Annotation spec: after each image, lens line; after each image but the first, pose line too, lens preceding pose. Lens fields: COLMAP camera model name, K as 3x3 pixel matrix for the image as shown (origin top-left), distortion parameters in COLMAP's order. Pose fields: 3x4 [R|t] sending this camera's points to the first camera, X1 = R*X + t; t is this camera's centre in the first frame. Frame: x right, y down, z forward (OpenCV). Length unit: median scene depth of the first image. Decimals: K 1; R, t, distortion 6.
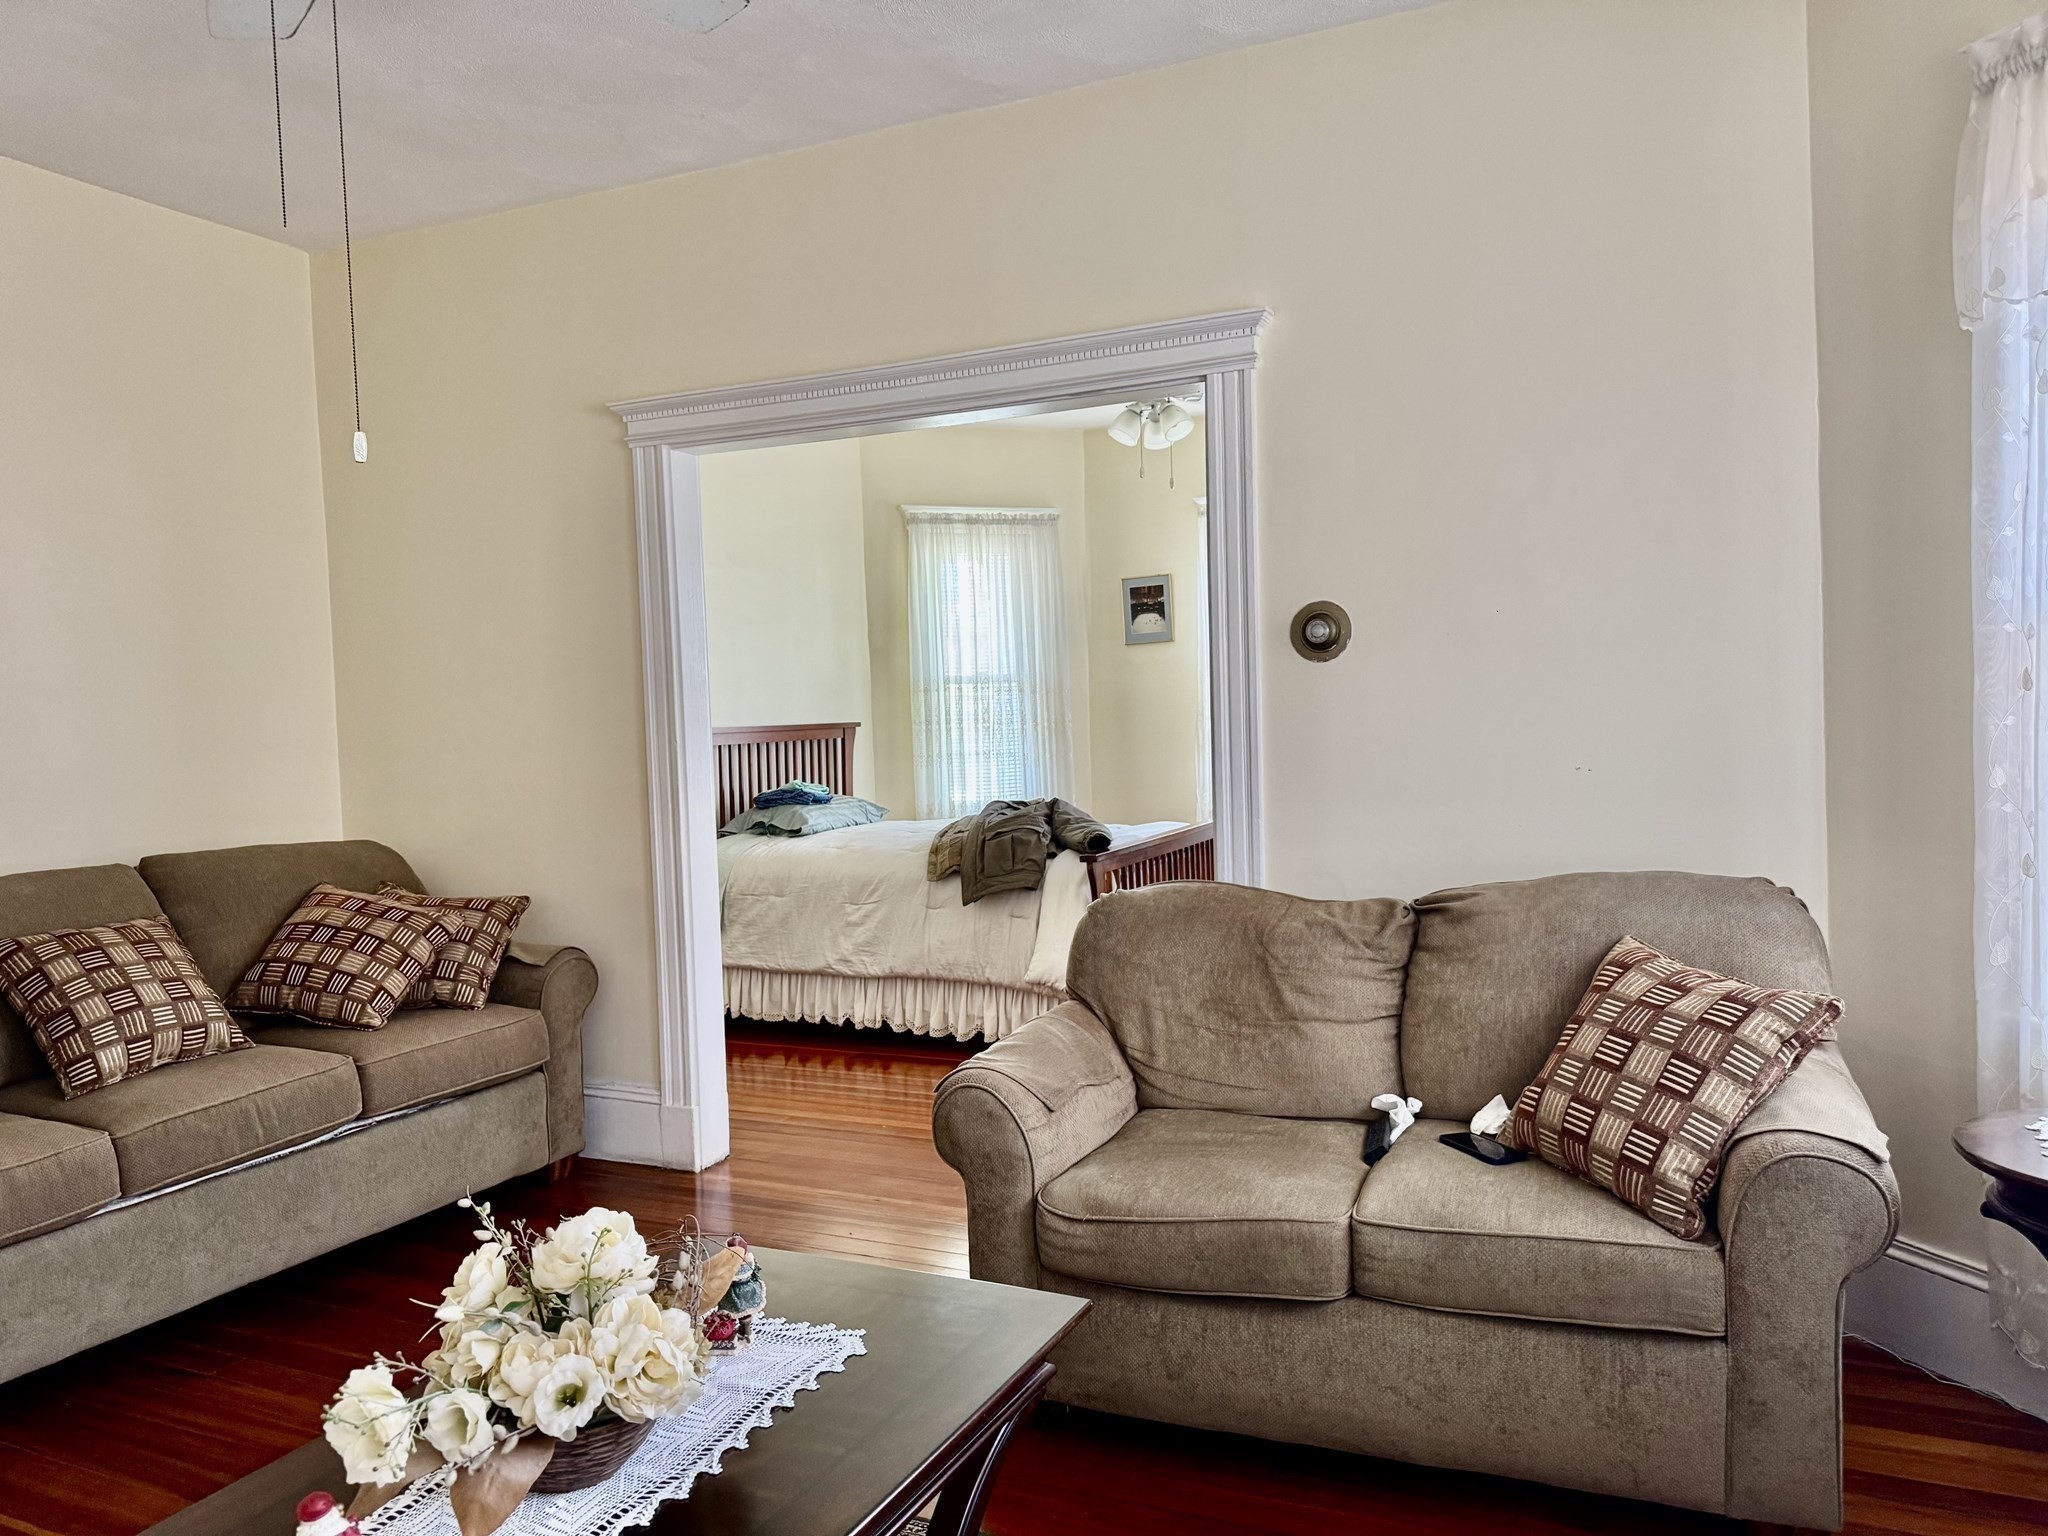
lens RADIAL K [[1432.9, 0, 1036.0], [0, 1432.9, 763.7], [0, 0, 1]] dist [0.052536, -0.065810]
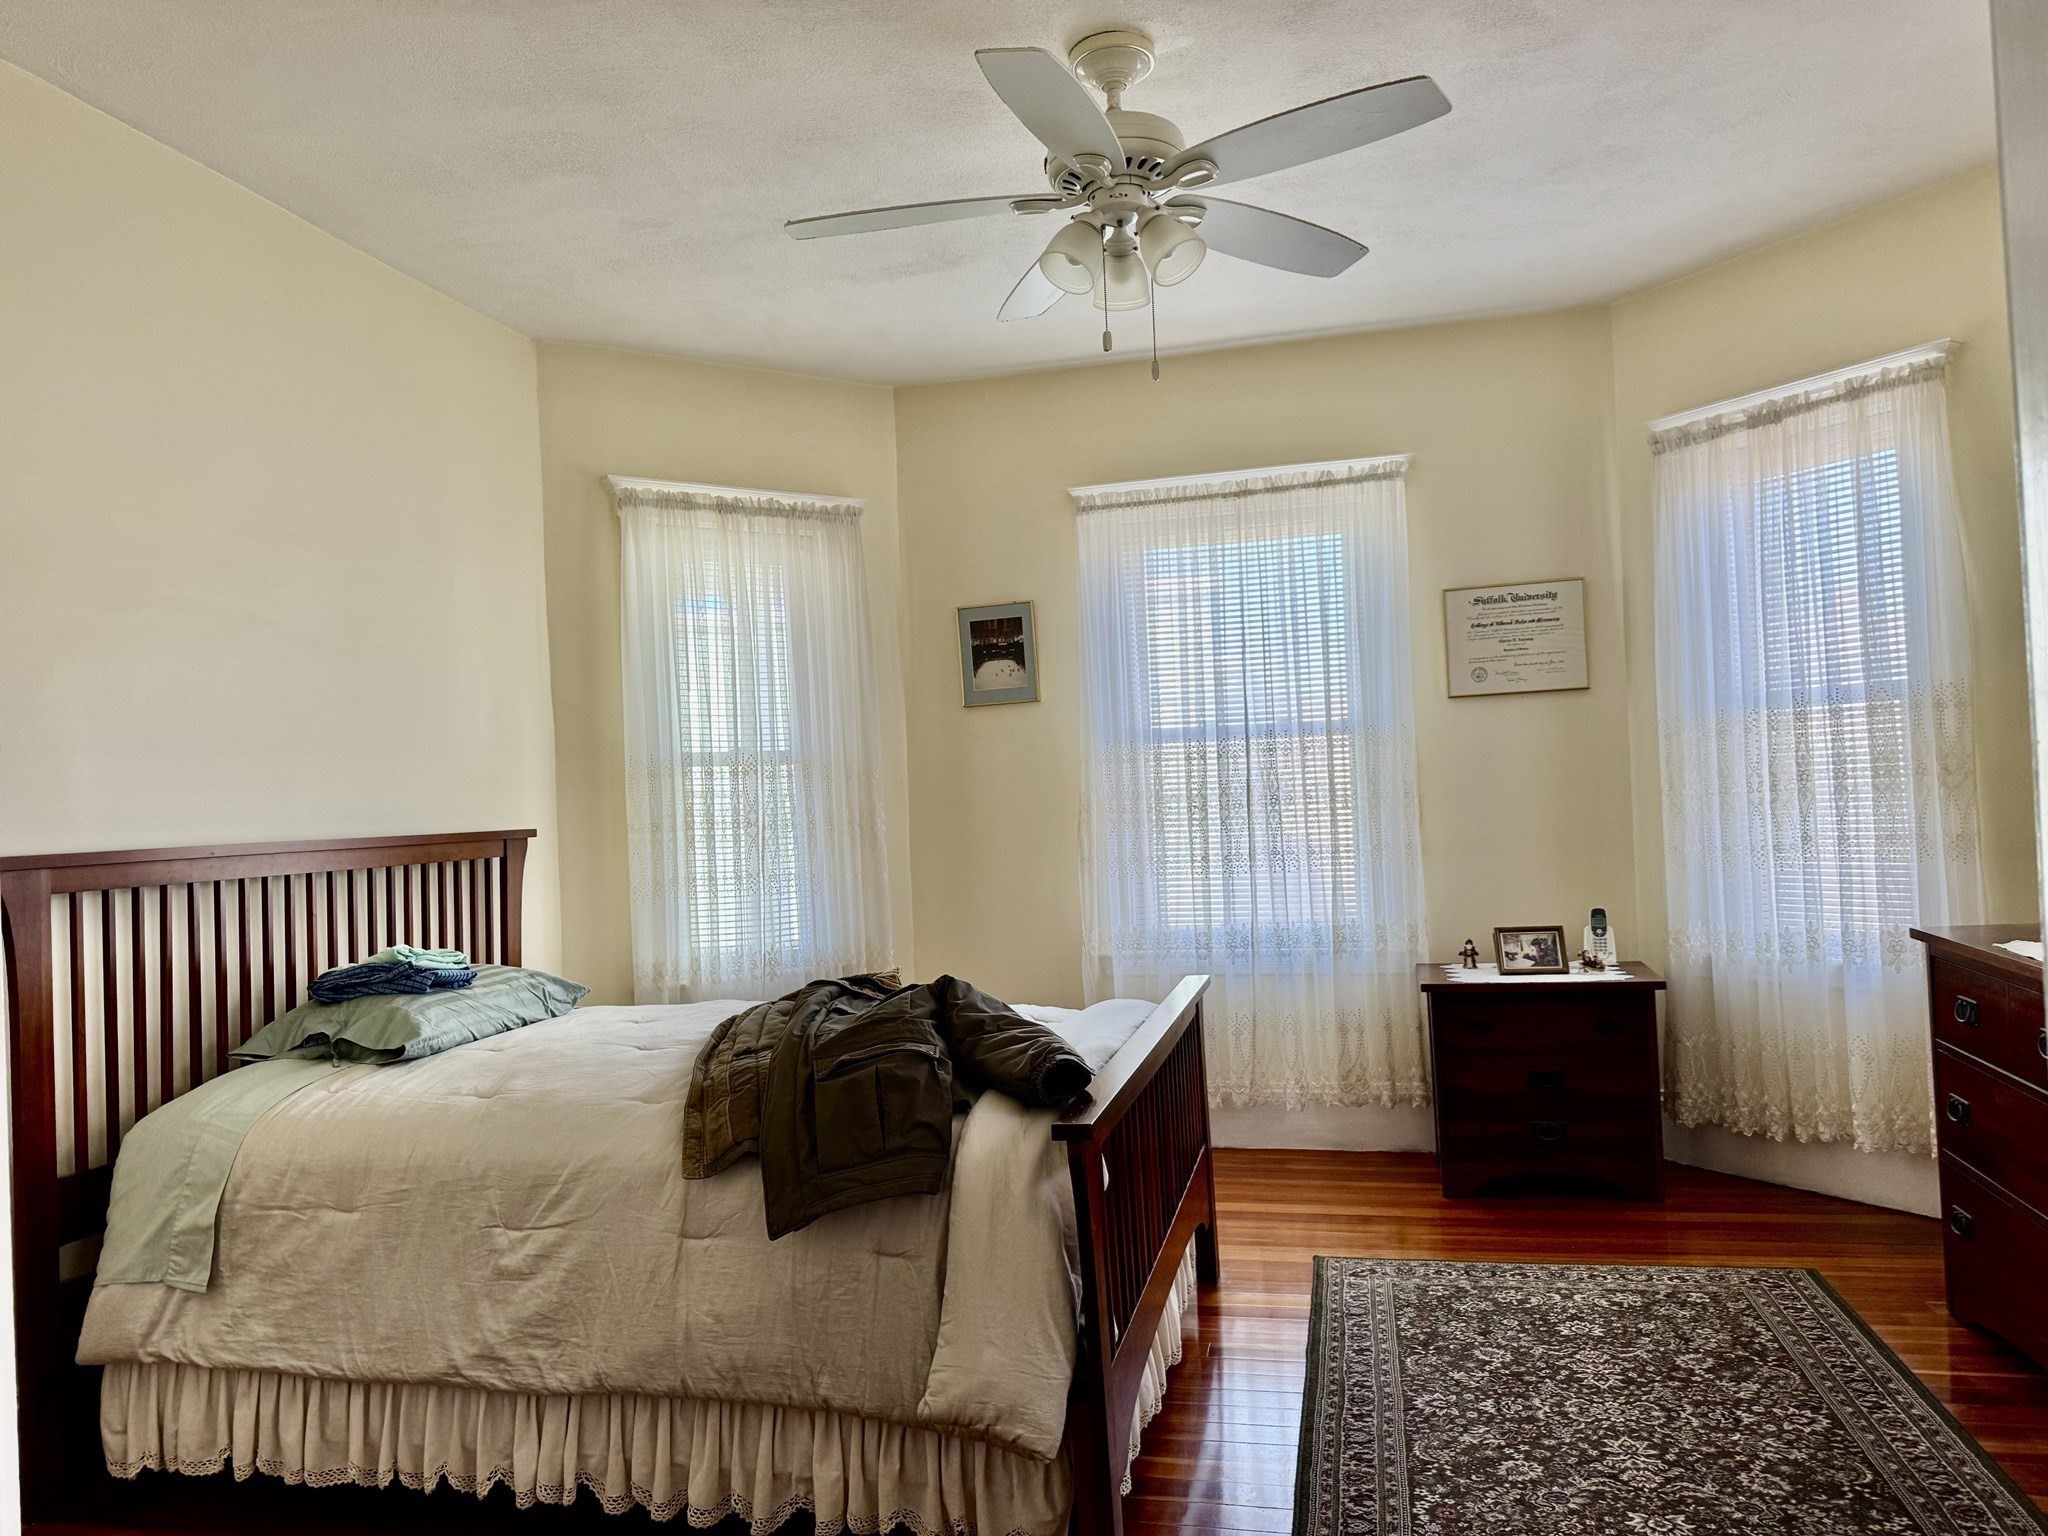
lens RADIAL K [[1397.9, 0, 1024.0], [0, 1397.9, 768.0], [0, 0, 1]] dist [0.173077, -0.285022]
pose [[0.978745, -0.003316, 0.205056, -0.059006], [0.017373, 0.997616, -0.066792, -0.015086], [-0.204346, 0.068935, 0.976469, 0.496487]]
